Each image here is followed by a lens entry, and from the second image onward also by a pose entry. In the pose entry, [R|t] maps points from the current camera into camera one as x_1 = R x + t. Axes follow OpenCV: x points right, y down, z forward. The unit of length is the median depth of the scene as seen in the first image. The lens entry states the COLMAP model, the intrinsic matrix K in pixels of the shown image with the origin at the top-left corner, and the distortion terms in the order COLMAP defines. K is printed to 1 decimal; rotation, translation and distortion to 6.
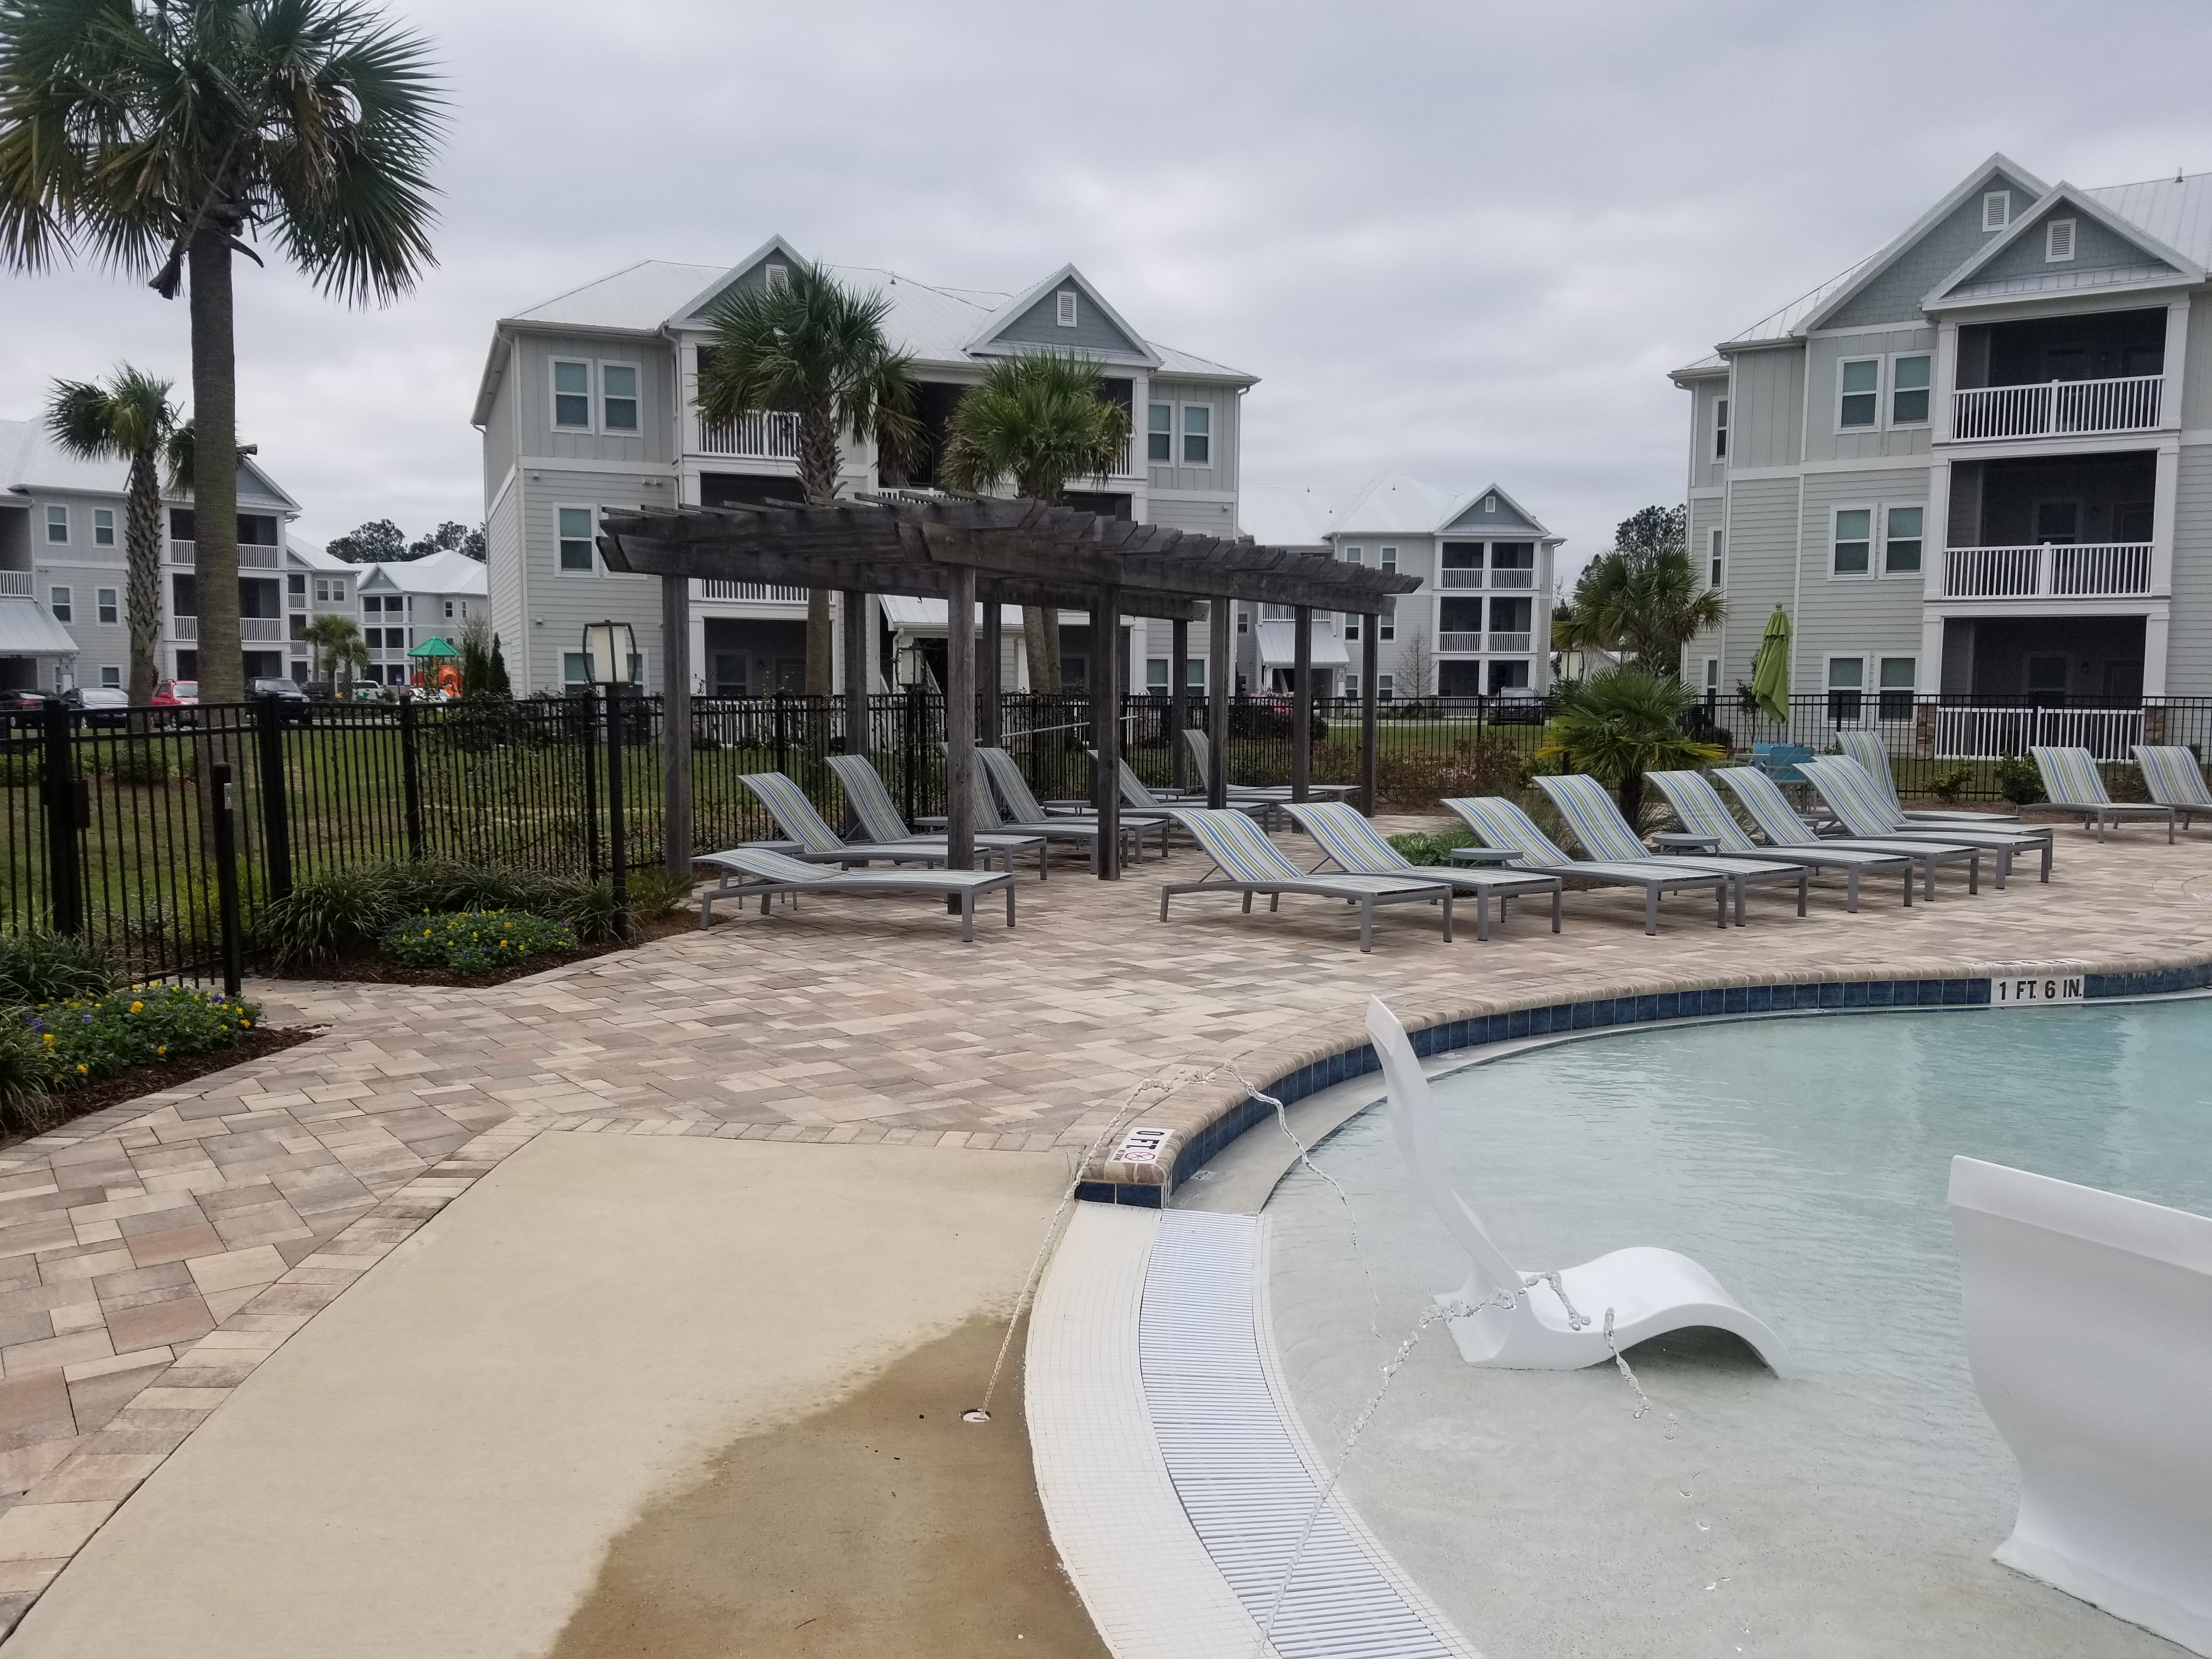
lens RADIAL K [[1672.0, 0, 1106.0], [0, 1672.0, 829.5], [0, 0, 1]] dist [0.012107, -0.033767]
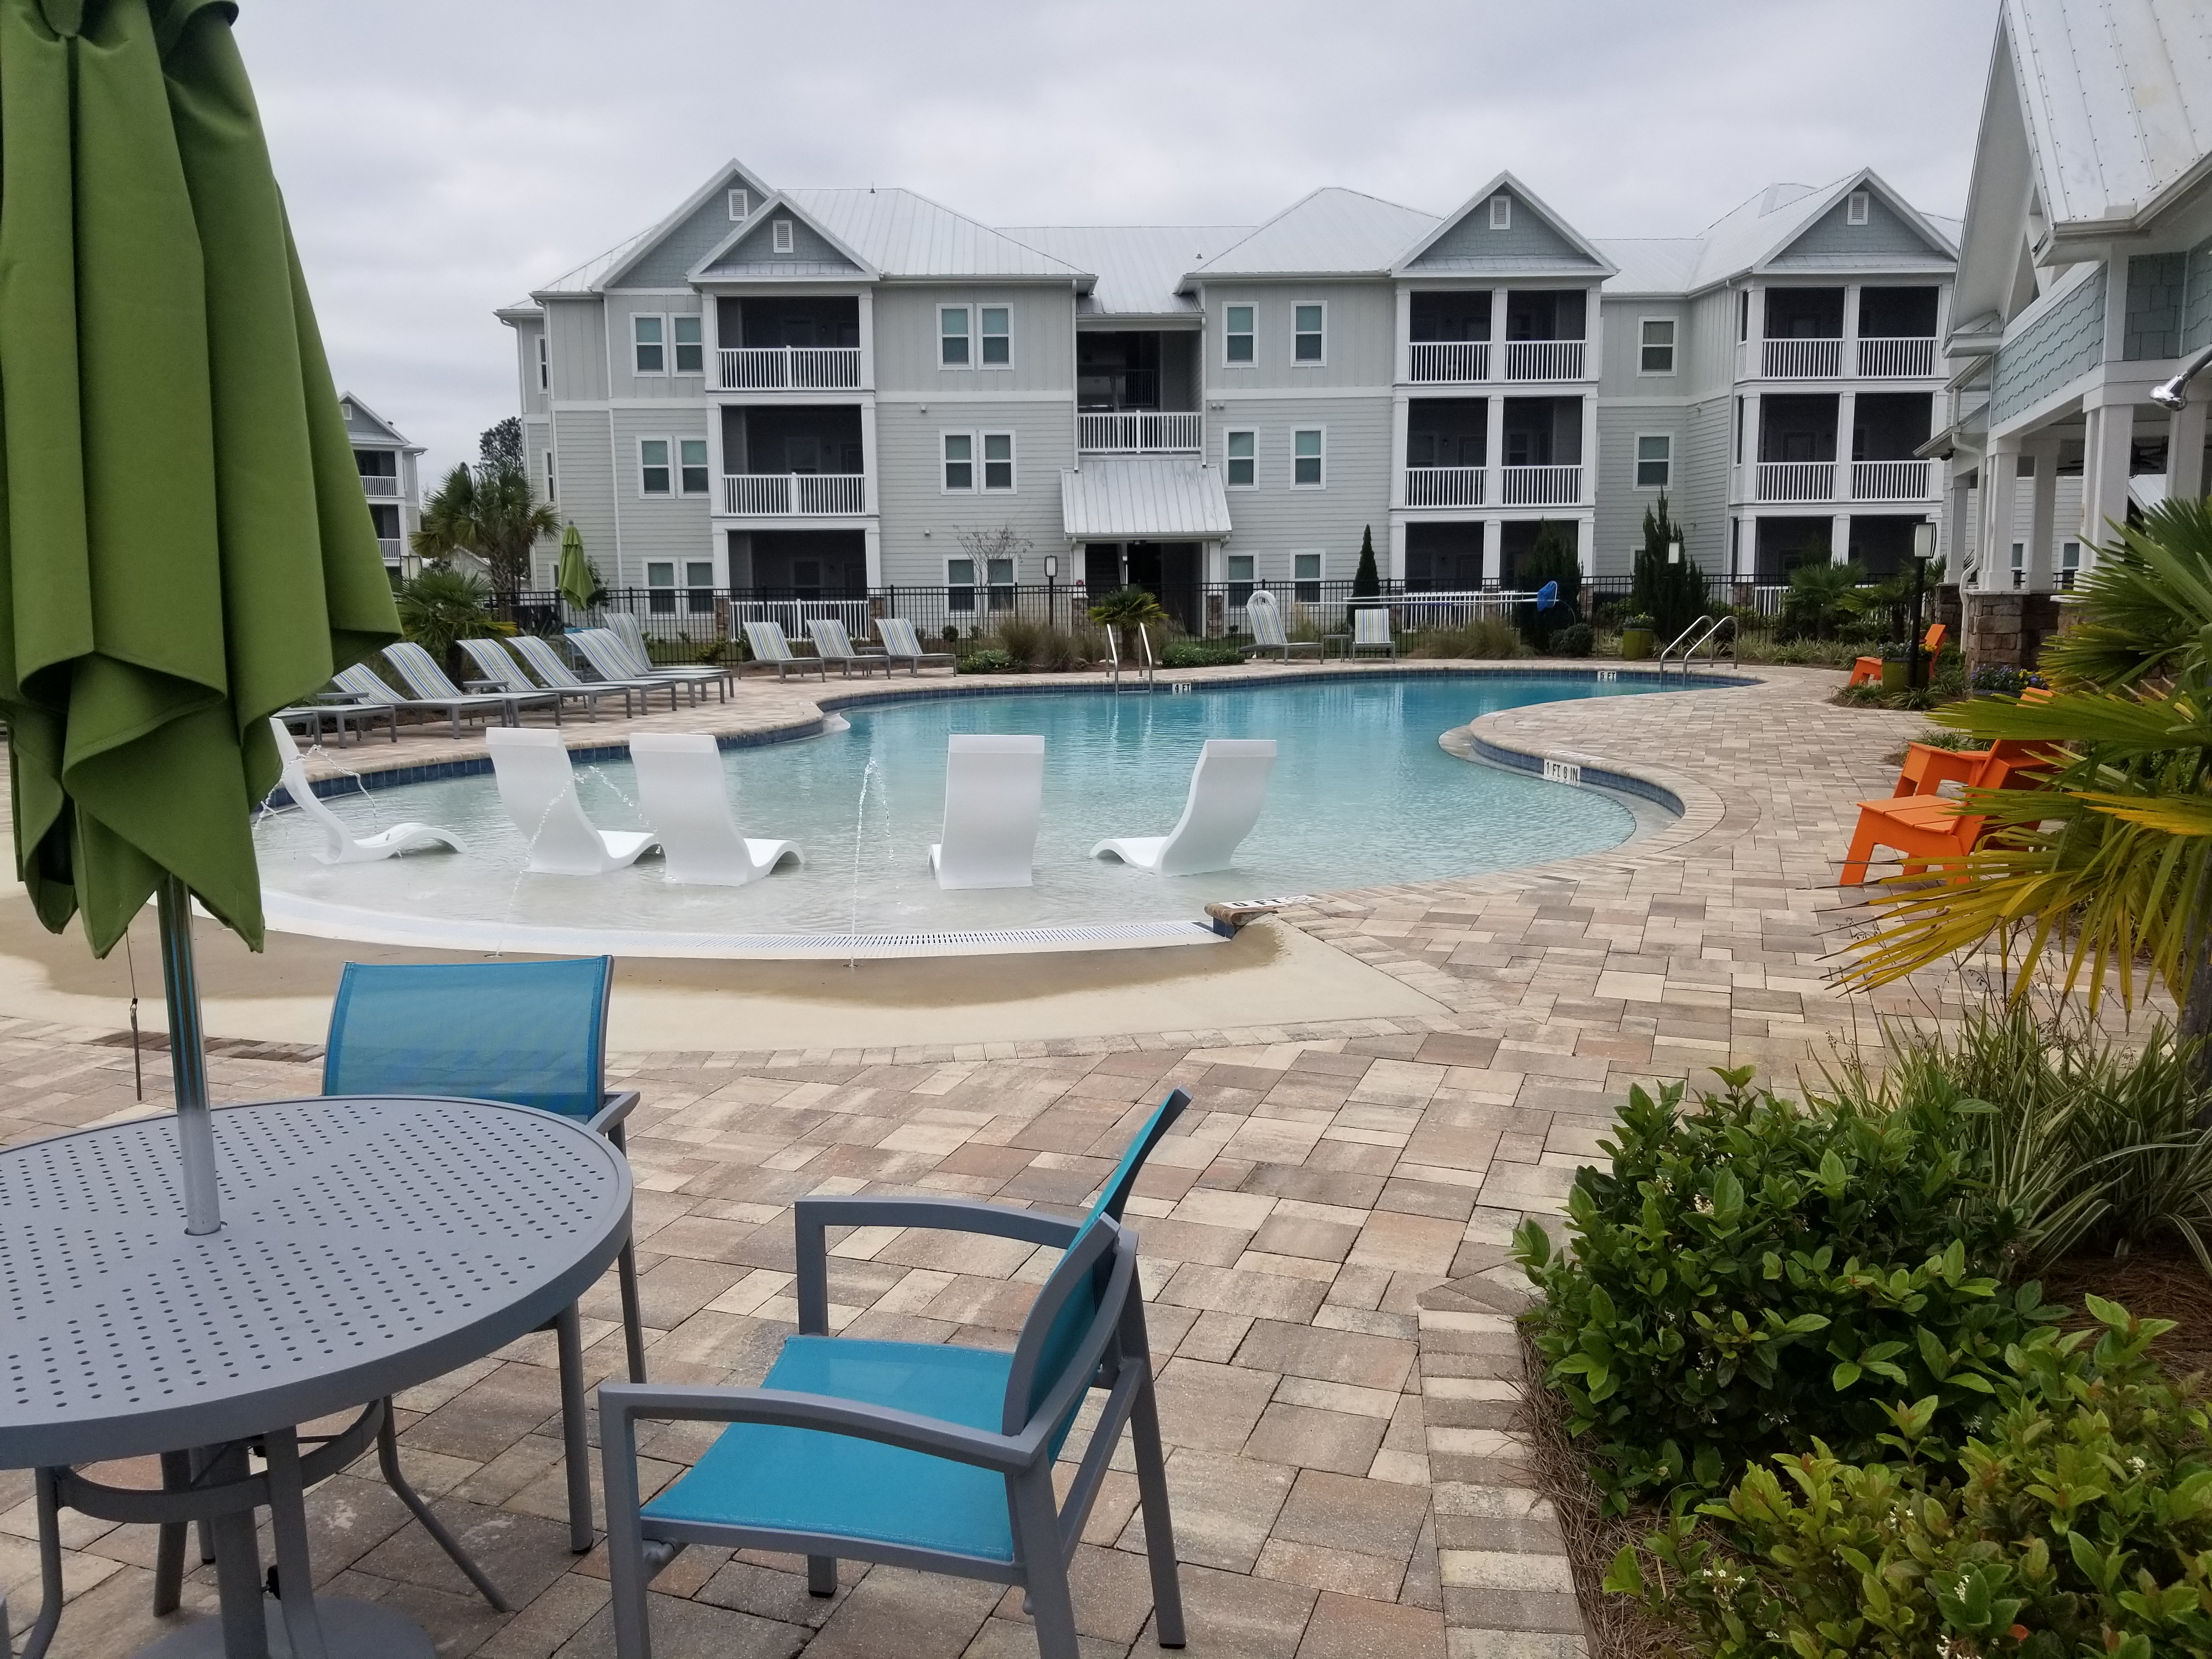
lens RADIAL K [[1862.8, 0, 1094.8], [0, 1862.8, 845.1], [0, 0, 1]] dist [0.160438, -0.365018]
pose [[0.835449, -0.090815, 0.542013, -0.063954], [0.066598, 0.995714, 0.064180, 0.039681], [-0.545518, -0.017522, 0.837916, -0.362226]]
